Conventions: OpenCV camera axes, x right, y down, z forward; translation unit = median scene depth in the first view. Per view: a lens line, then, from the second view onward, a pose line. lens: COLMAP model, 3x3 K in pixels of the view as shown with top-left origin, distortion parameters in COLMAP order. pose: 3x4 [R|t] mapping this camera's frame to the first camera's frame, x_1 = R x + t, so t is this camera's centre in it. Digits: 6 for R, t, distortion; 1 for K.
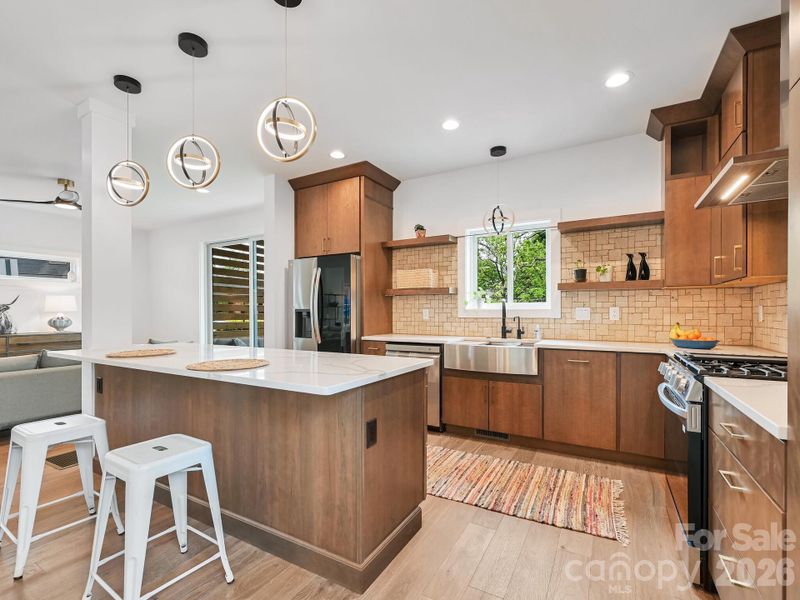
lens RADIAL K [[367.9, 0, 404.6], [0, 367.9, 313.1], [0, 0, 1]] dist [-0.001665, -0.000108]
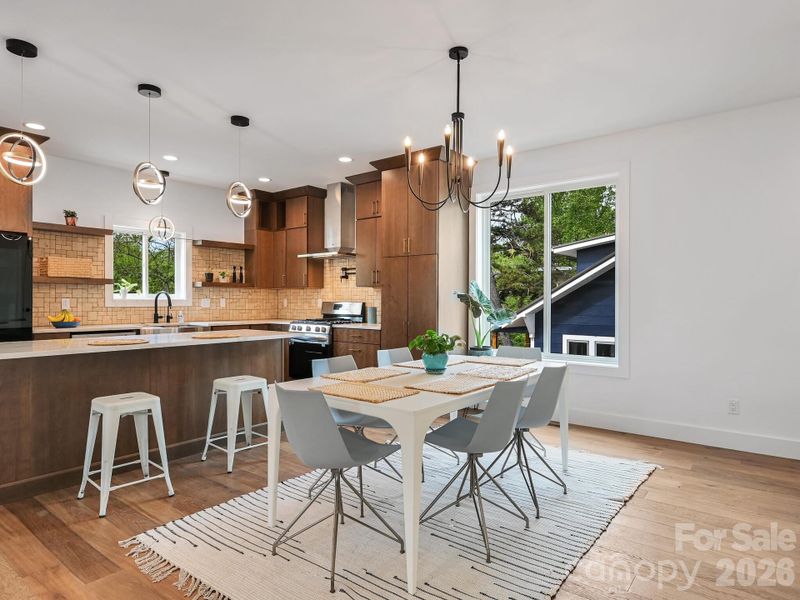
lens RADIAL K [[480.3, 0, 400.0], [0, 480.3, 300.0], [0, 0, 1]] dist [0.004761, 0.001287]
pose [[0.159850, 0.001867, 0.987139, -1.274833], [-0.000577, 0.999998, -0.001798, -0.006568], [-0.987141, -0.000283, 0.159851, -0.065306]]
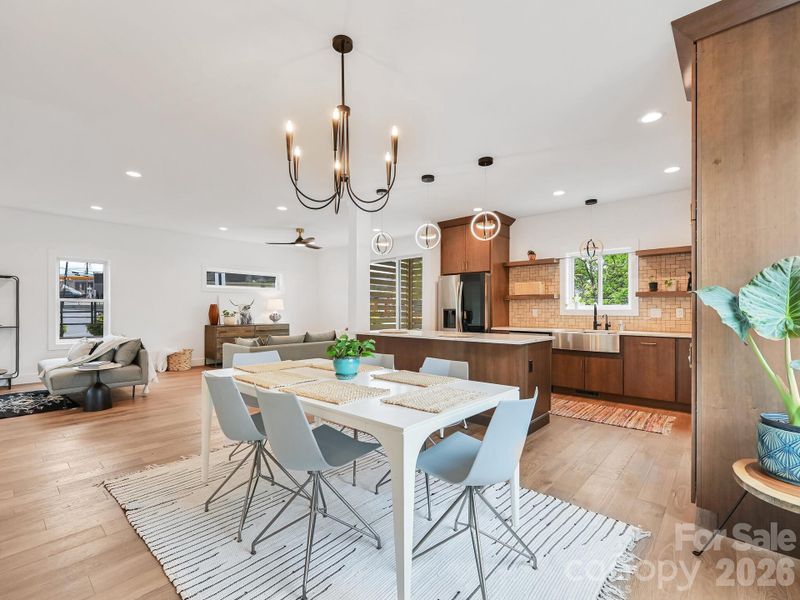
lens RADIAL K [[365.4, 0, 400.5], [0, 365.4, 308.6], [0, 0, 1]] dist [0.000536, 0.000018]
pose [[0.975569, 0.002841, -0.219676, -0.172009], [-0.004658, 0.999959, -0.007751, 0.000371], [0.219645, 0.008585, 0.975542, -0.606711]]
